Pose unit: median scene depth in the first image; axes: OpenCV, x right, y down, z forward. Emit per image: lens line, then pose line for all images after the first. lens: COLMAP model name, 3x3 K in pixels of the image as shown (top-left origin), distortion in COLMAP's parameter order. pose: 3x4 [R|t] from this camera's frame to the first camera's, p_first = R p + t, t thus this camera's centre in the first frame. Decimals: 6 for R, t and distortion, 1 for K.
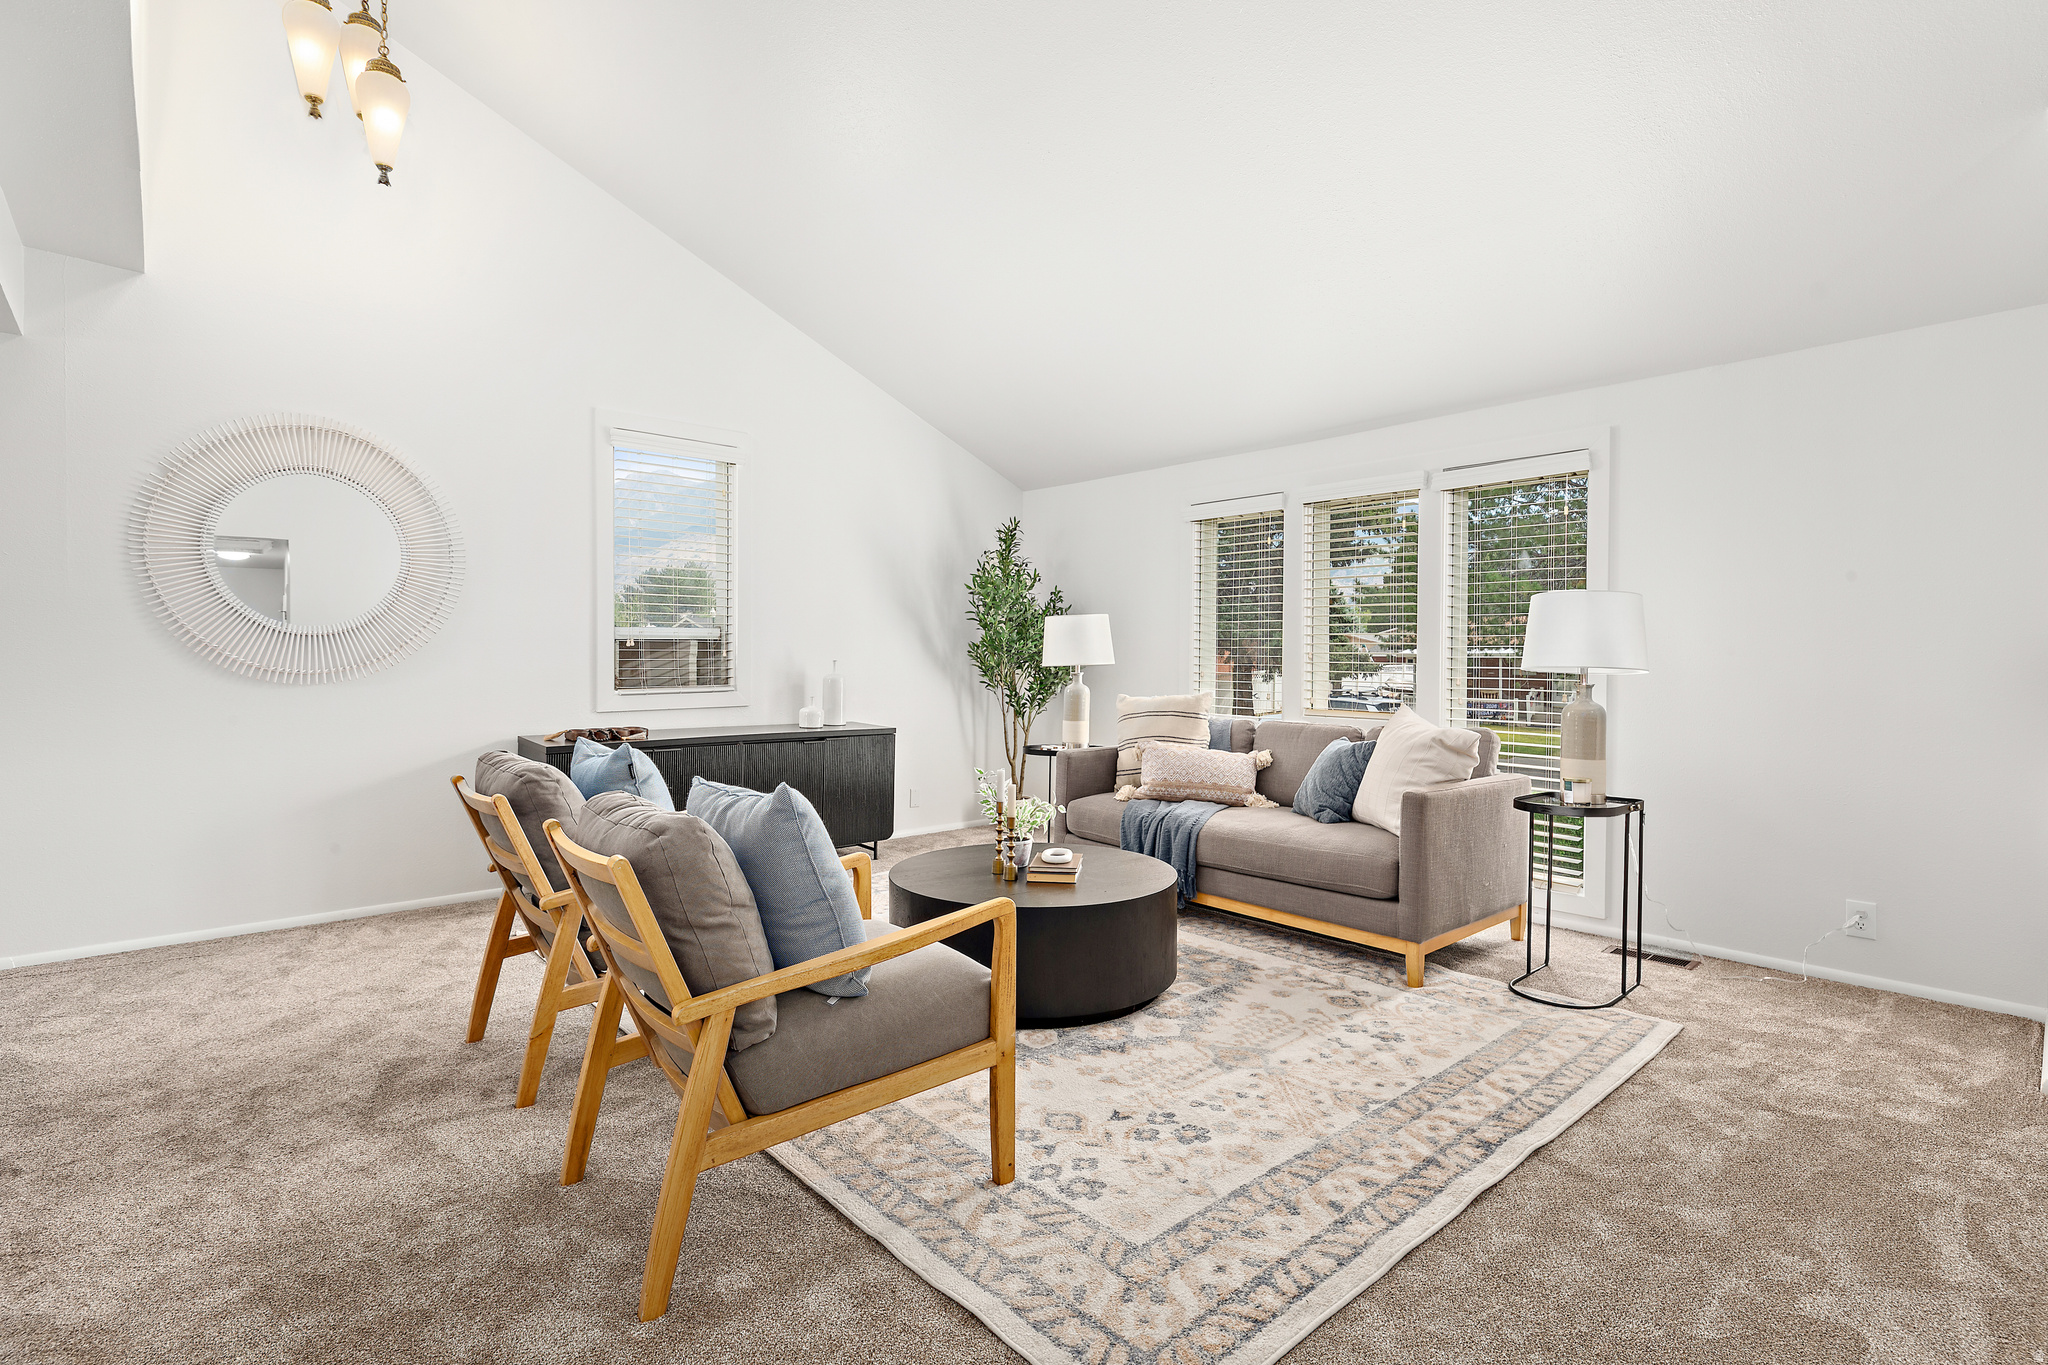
lens RADIAL K [[963.0, 0, 1045.3], [0, 963.0, 678.3], [0, 0, 1]] dist [-0.006284, 0.001273]
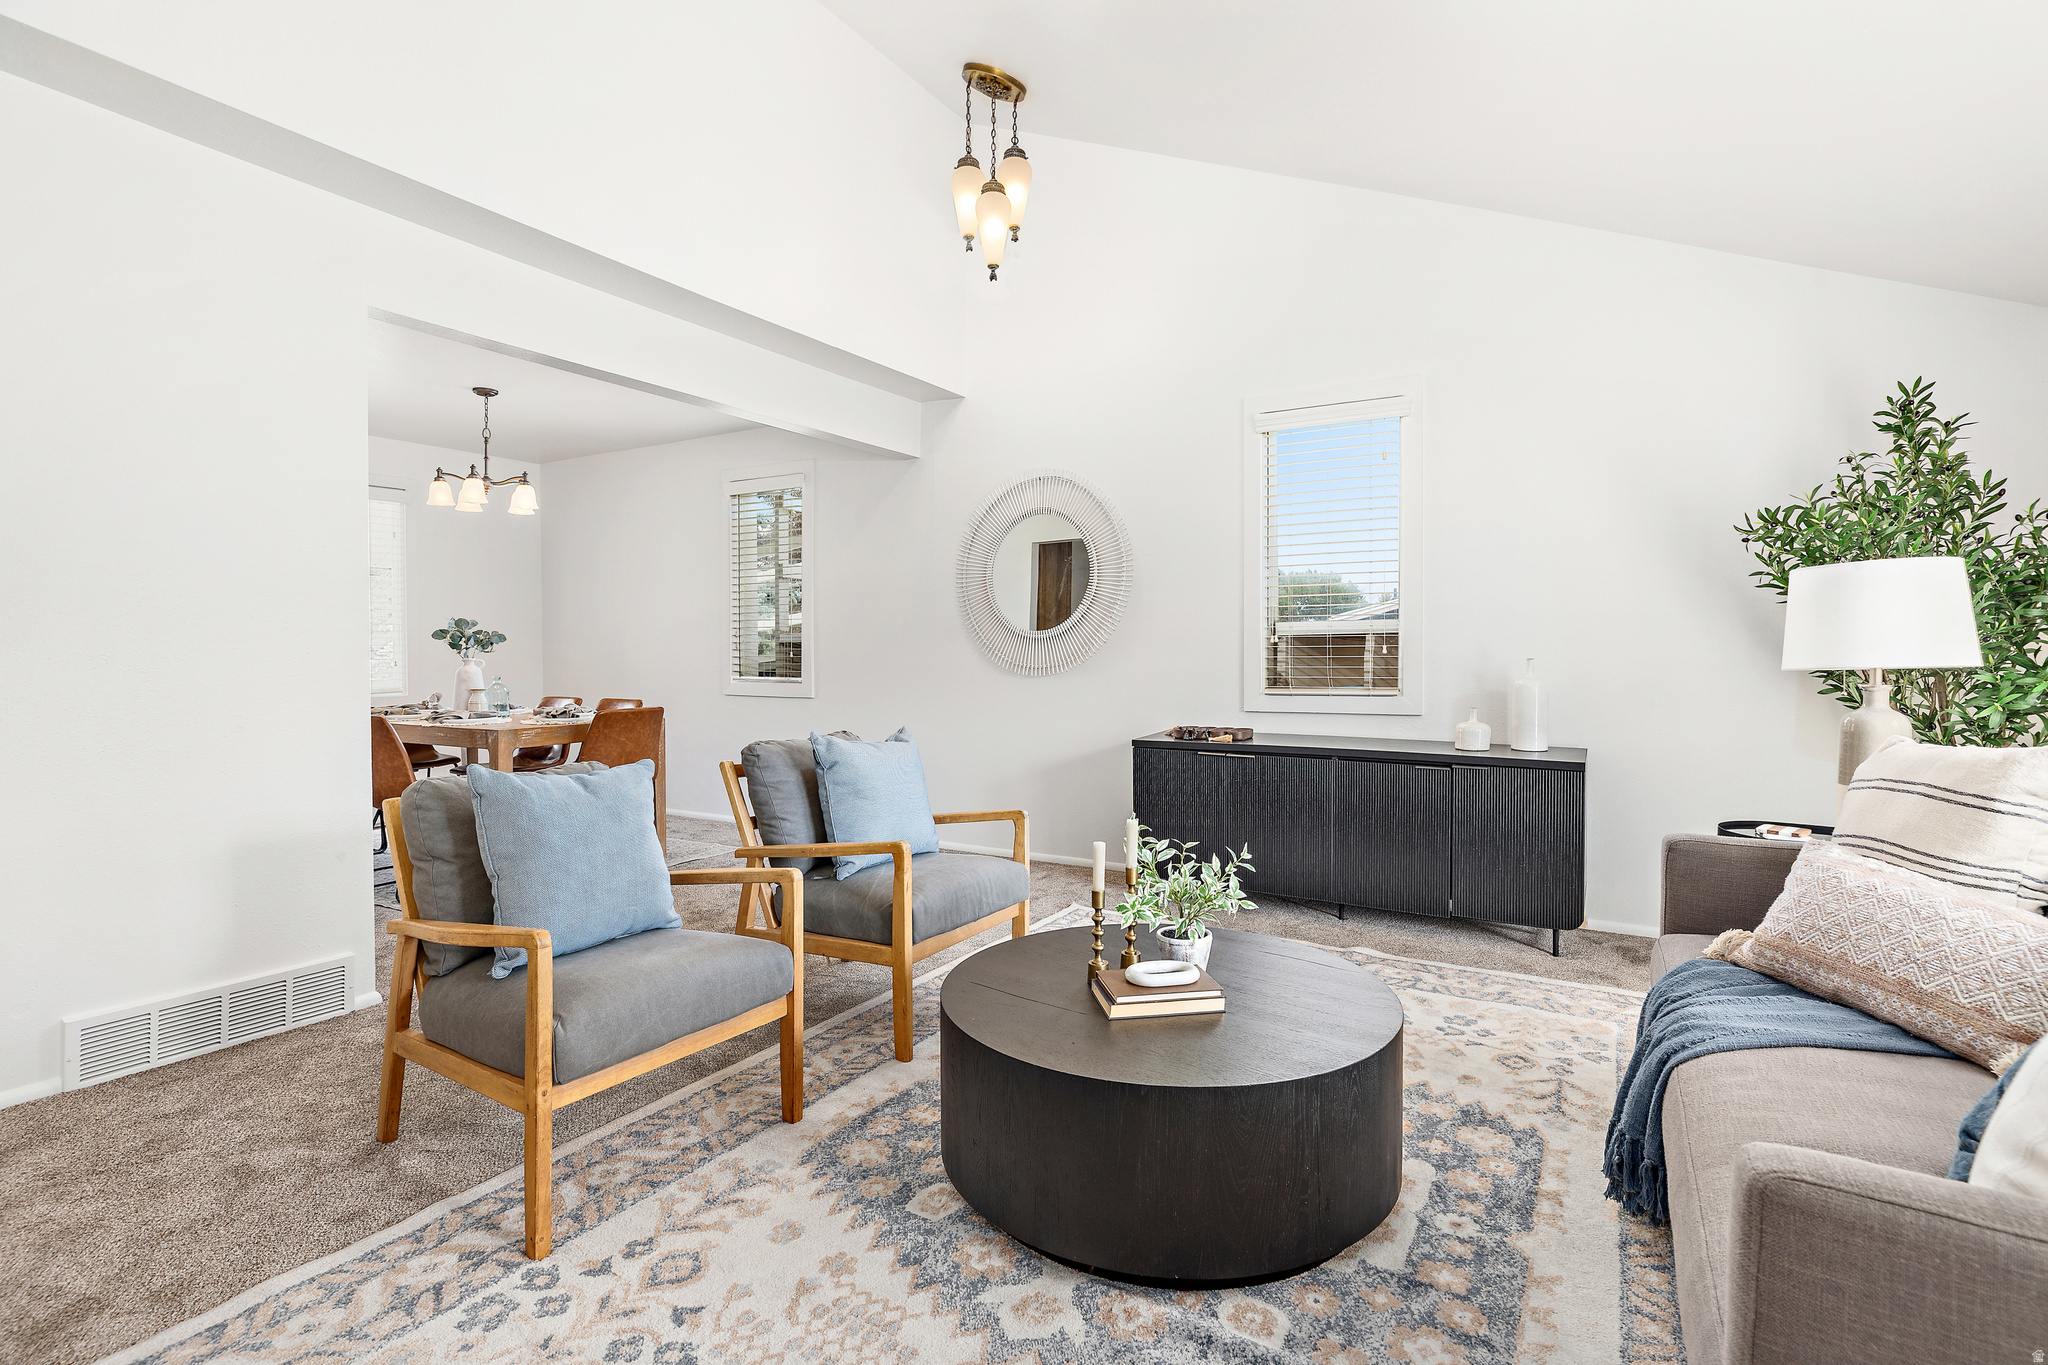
lens RADIAL K [[963.0, 0, 1033.3], [0, 963.0, 672.7], [0, 0, 1]] dist [-0.006284, 0.001273]
pose [[0.296606, 0.015653, -0.954872, 0.539164], [-0.017146, 0.999792, 0.011064, -0.014402], [0.954846, 0.013090, 0.296813, 0.685806]]
